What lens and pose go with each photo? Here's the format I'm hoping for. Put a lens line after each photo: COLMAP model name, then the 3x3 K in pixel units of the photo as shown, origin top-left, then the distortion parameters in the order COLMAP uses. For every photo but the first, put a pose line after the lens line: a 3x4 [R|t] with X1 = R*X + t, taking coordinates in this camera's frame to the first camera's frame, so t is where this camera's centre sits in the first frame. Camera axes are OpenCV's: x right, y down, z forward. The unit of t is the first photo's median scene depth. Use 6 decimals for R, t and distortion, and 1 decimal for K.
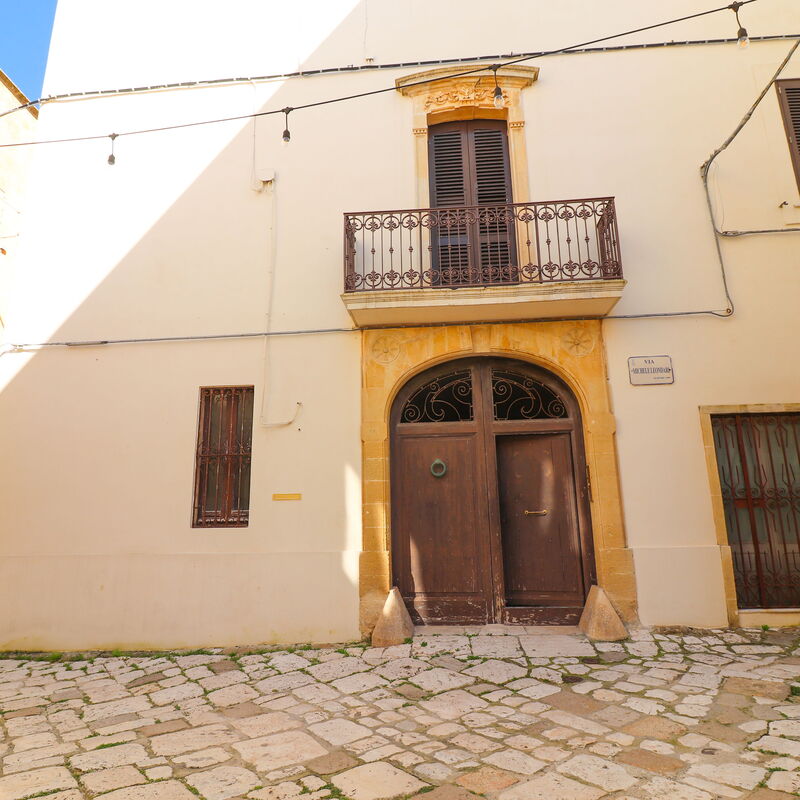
lens RADIAL K [[556.5, 0, 400.6], [0, 556.5, 392.9], [0, 0, 1]] dist [0.008400, -0.019190]
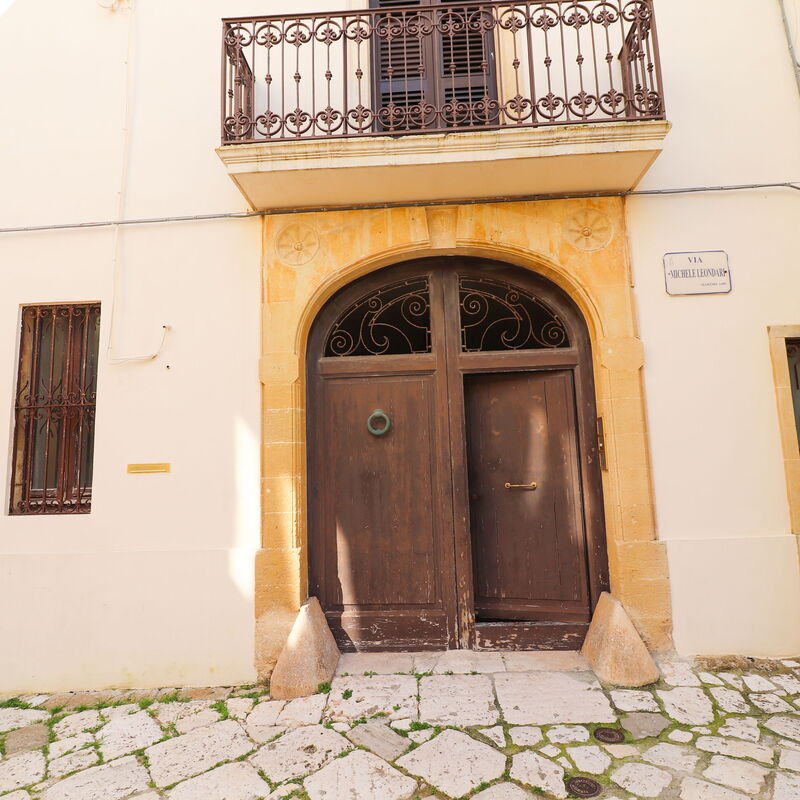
lens RADIAL K [[556.5, 0, 400.6], [0, 556.5, 392.9], [0, 0, 1]] dist [0.008400, -0.019190]
pose [[0.999498, -0.006996, 0.030915, 0.076870], [0.004273, 0.996173, 0.087299, 0.042007], [-0.031407, -0.087123, 0.995702, 0.343186]]
